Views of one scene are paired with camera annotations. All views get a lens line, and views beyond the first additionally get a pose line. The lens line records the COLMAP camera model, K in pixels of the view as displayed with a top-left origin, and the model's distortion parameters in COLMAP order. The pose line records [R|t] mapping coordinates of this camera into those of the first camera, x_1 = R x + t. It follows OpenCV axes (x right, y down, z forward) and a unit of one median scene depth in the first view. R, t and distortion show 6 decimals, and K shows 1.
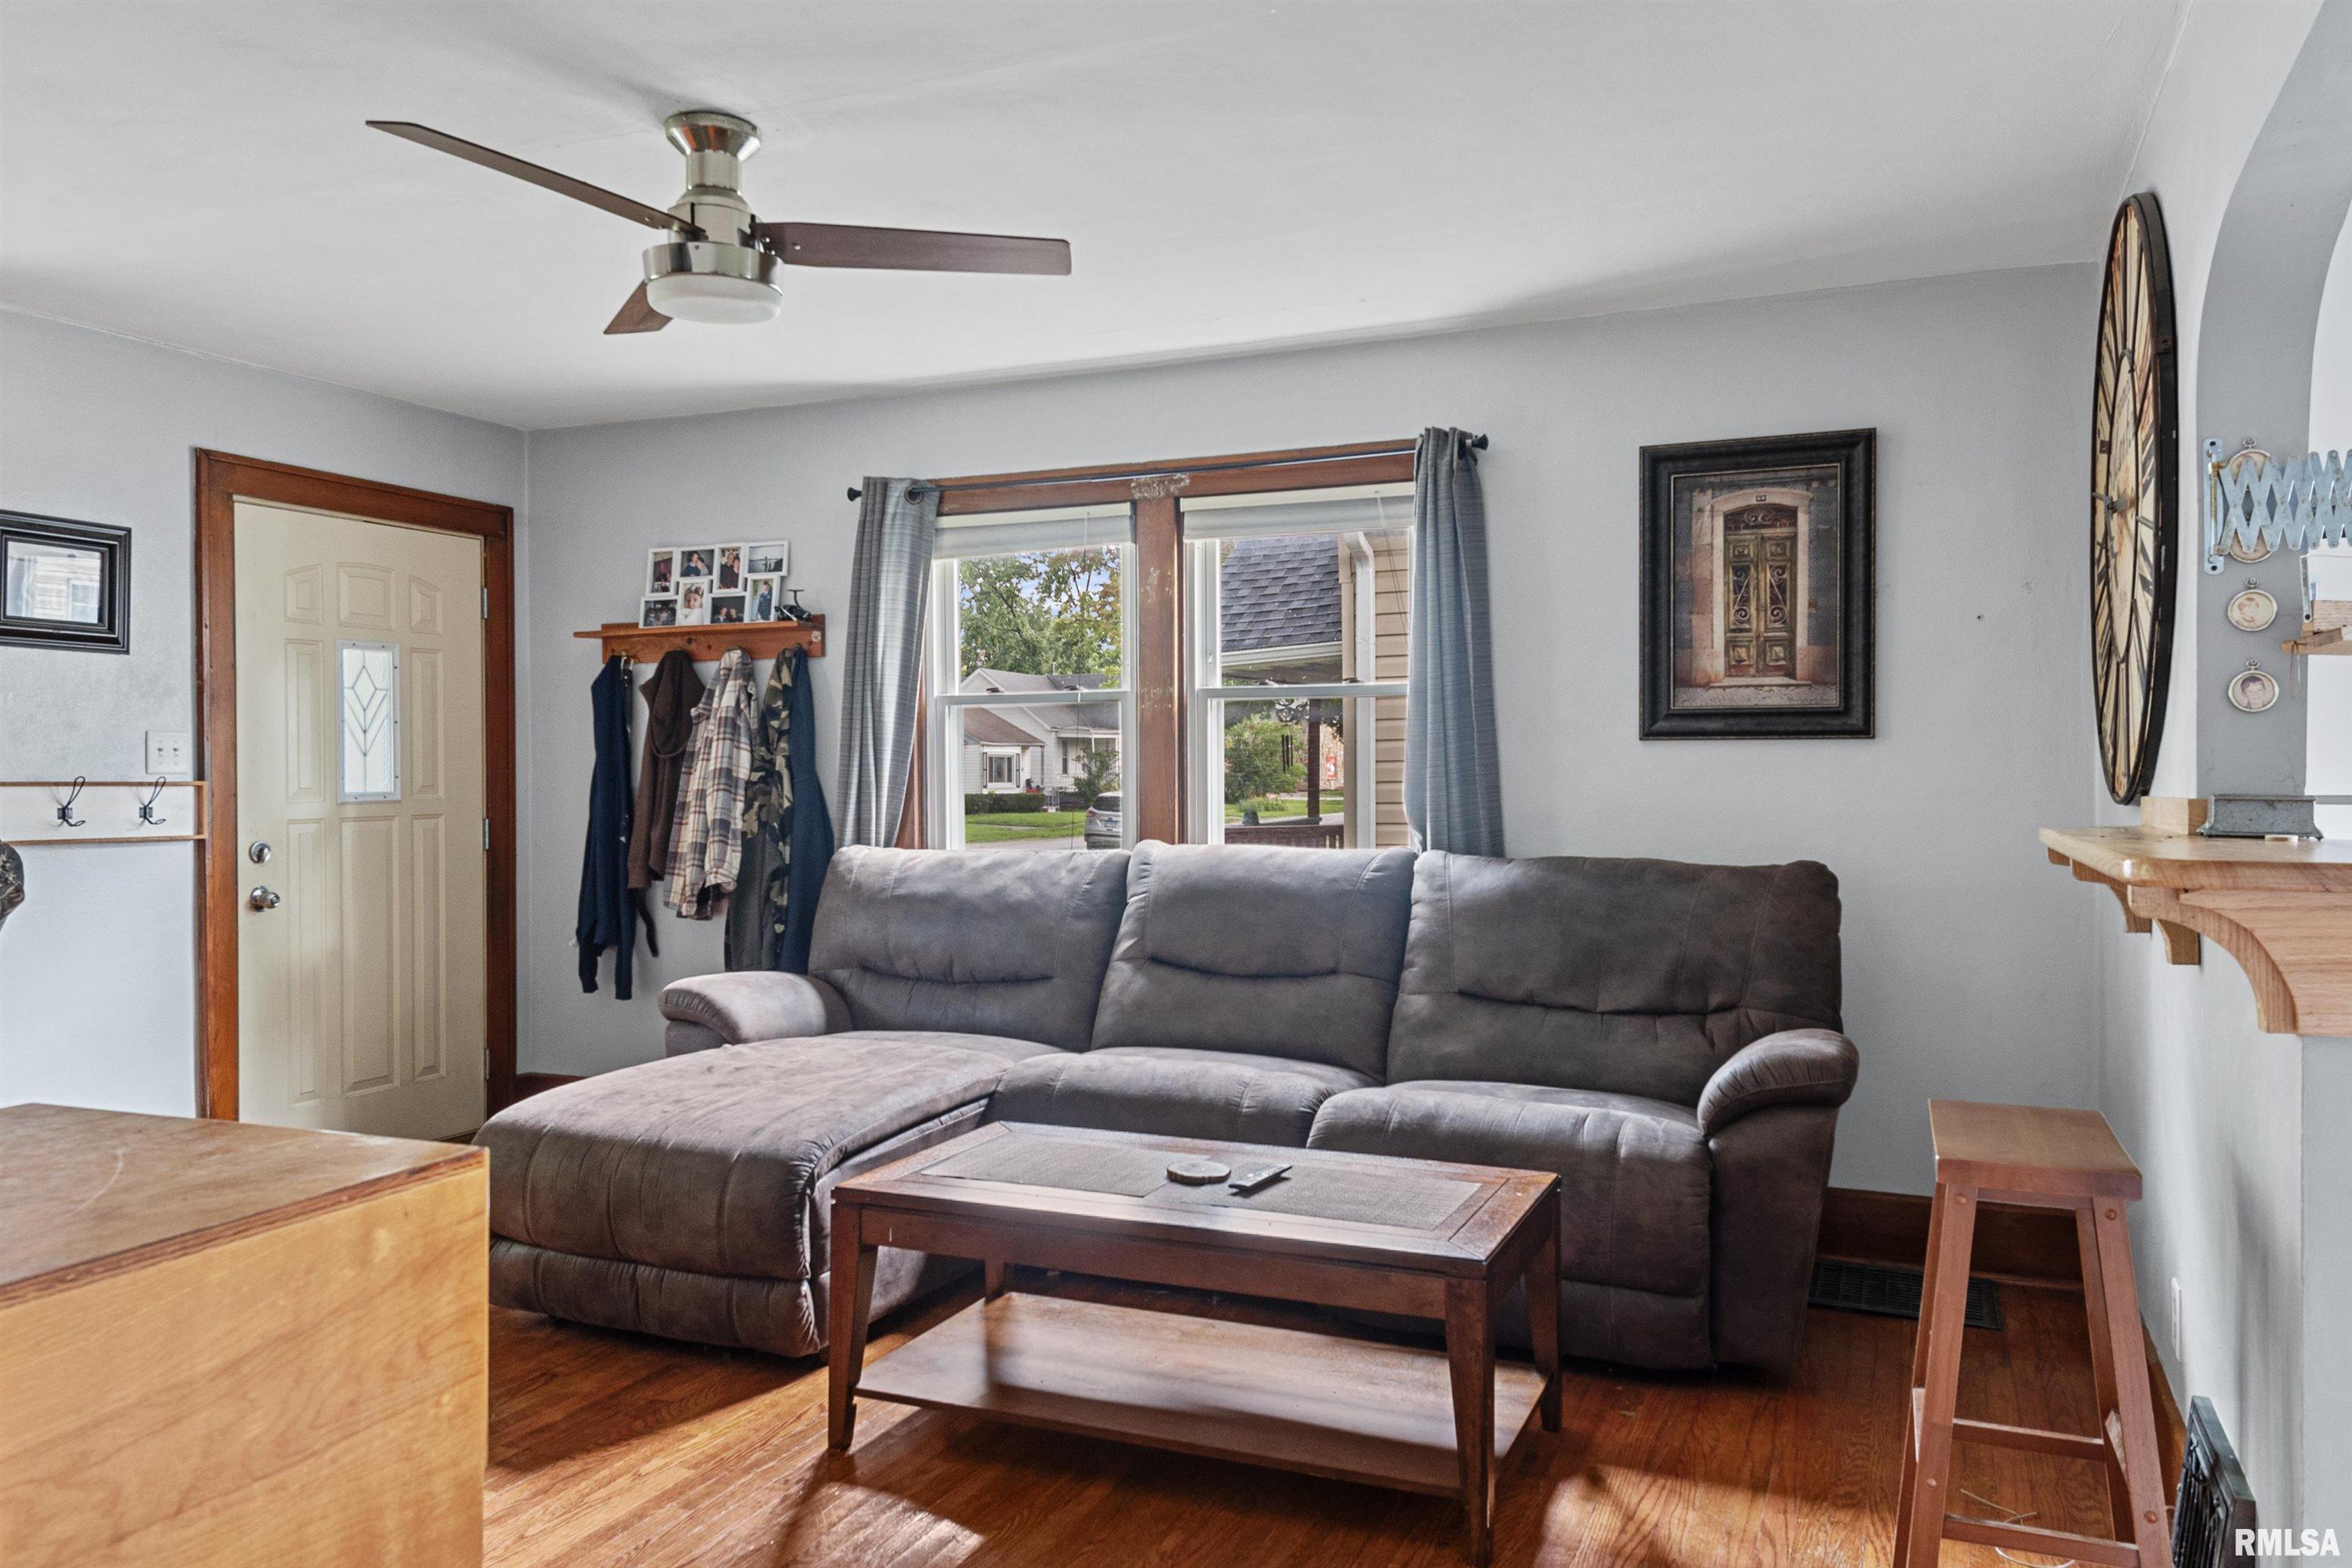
lens RADIAL K [[1655.6, 0, 1201.2], [0, 1655.6, 778.5], [0, 0, 1]] dist [0.023038, -0.000841]
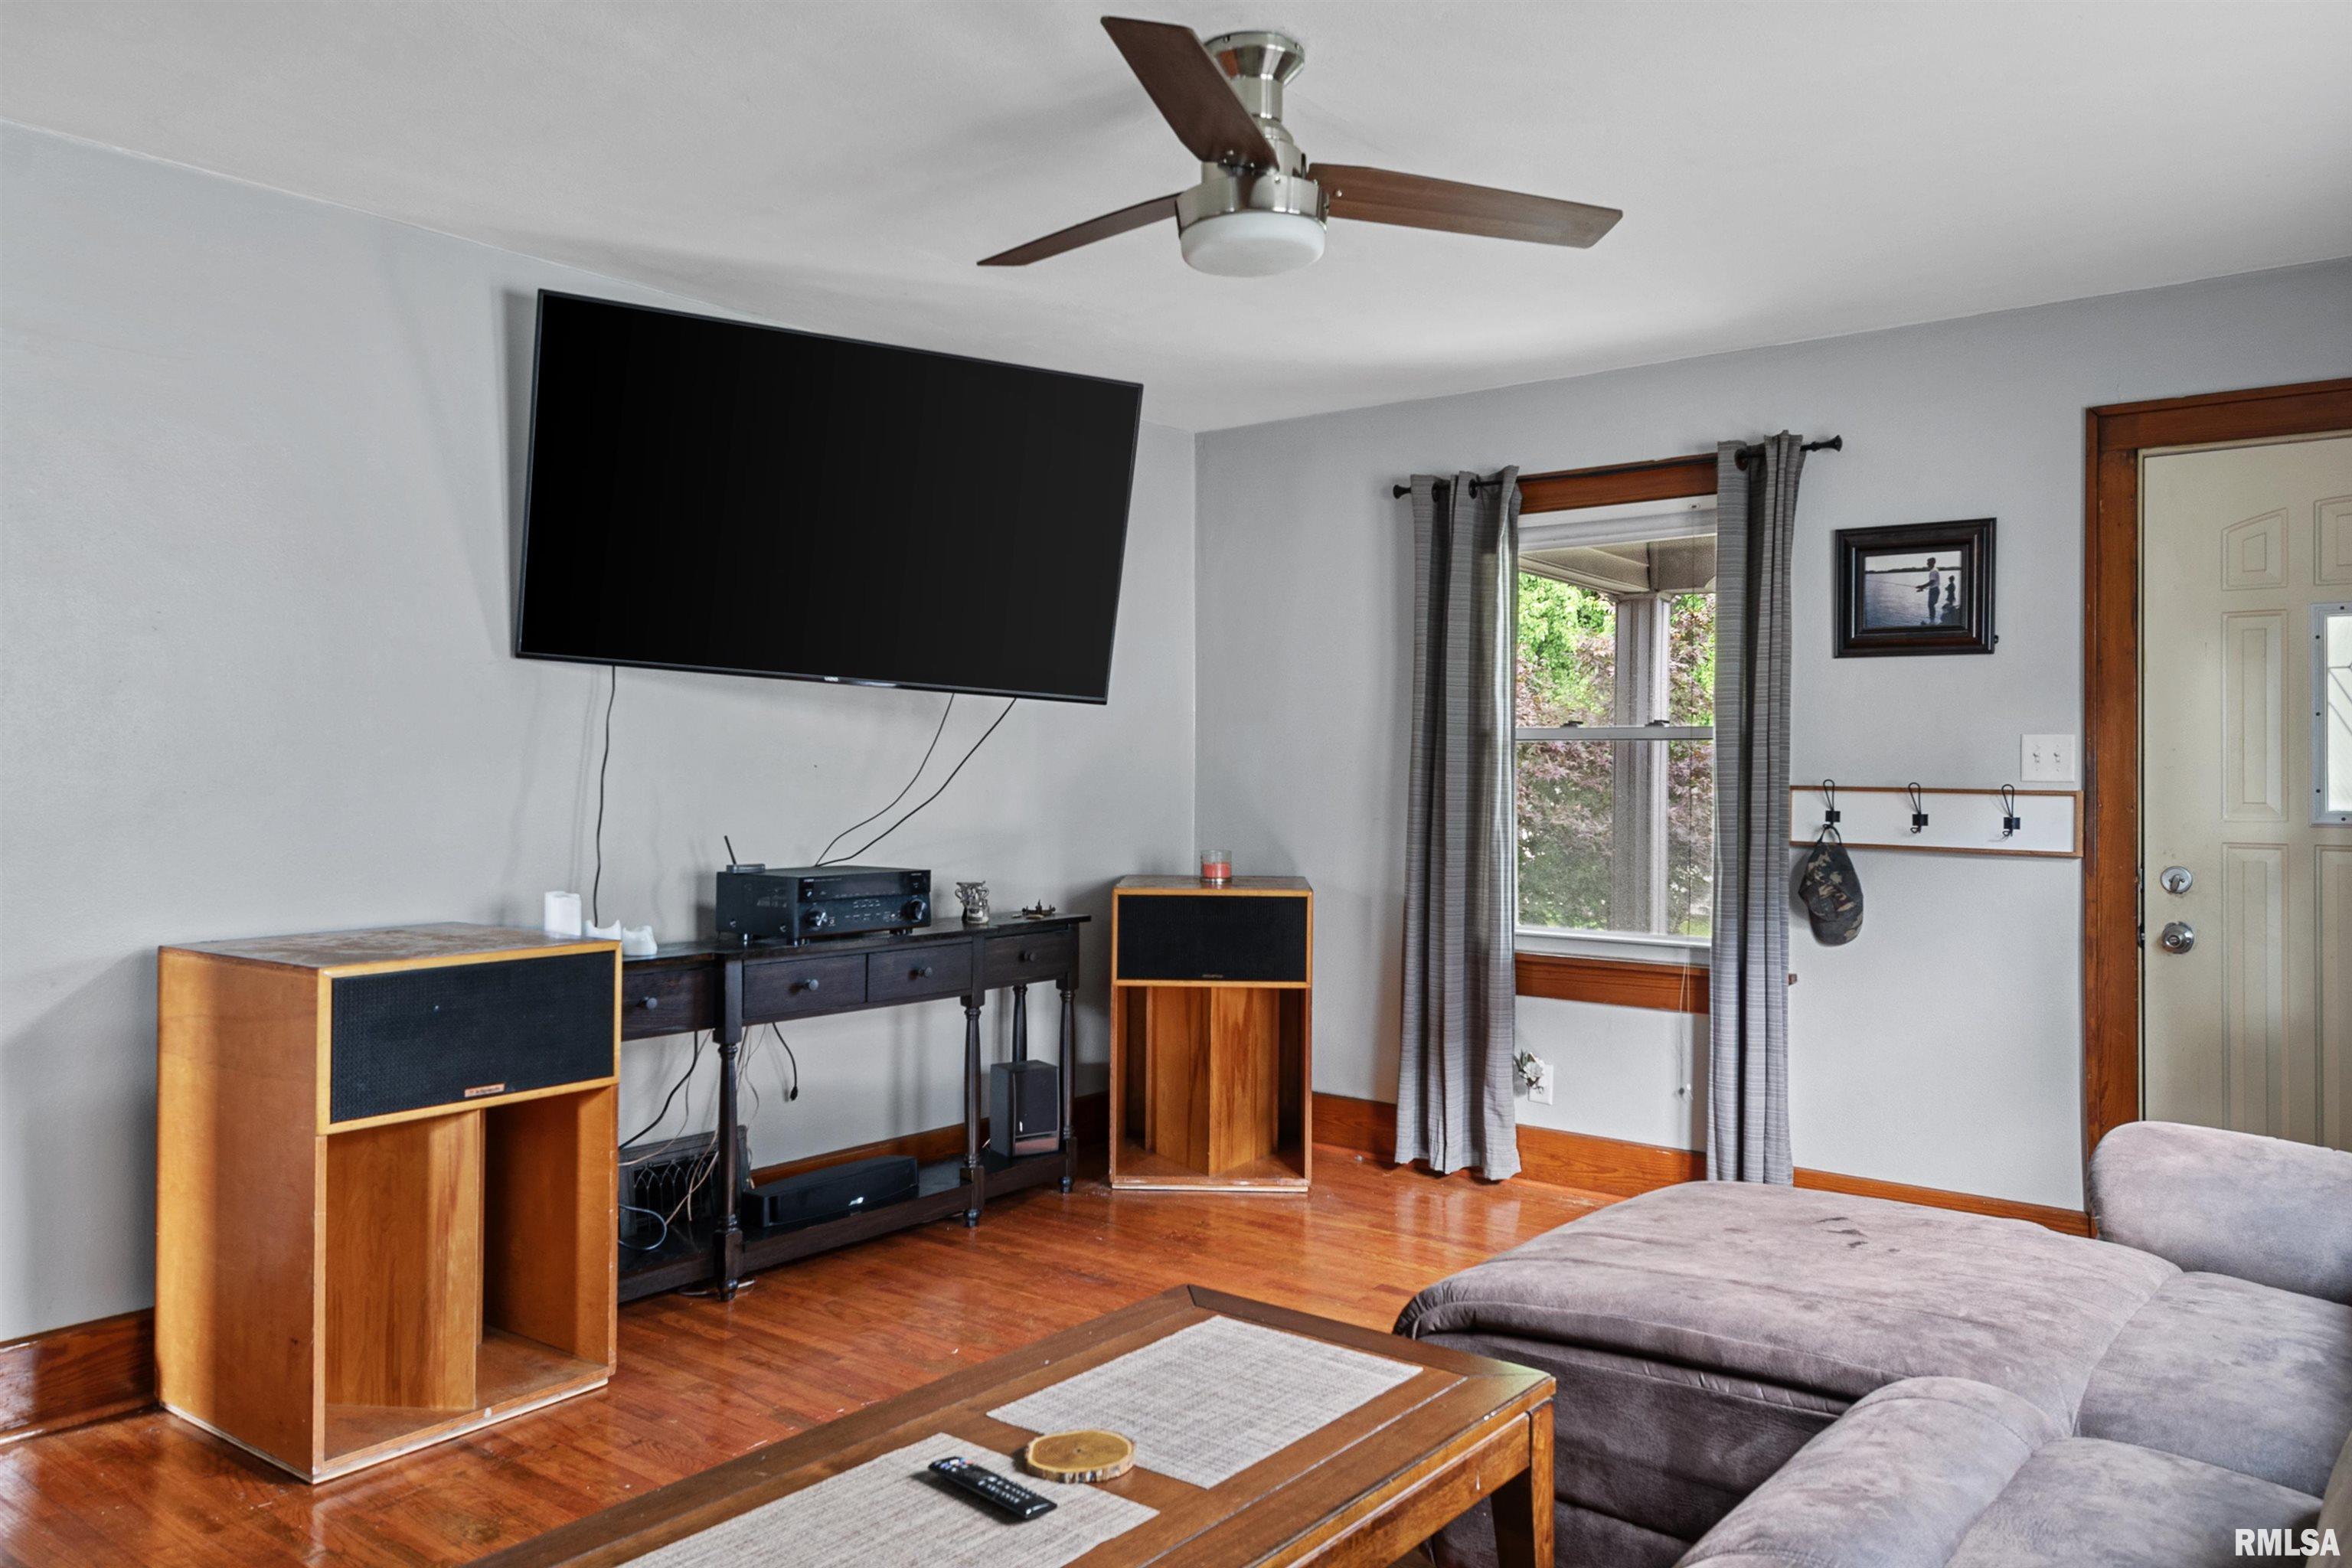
lens RADIAL K [[1700.6, 0, 1176.0], [0, 1700.6, 784.0], [0, 0, 1]] dist [0.002324, 0.000061]
pose [[-0.251363, 0.010164, -0.967840, 0.376354], [-0.012003, 0.999835, 0.013618, -0.008305], [0.967819, 0.015040, -0.251199, 0.769516]]
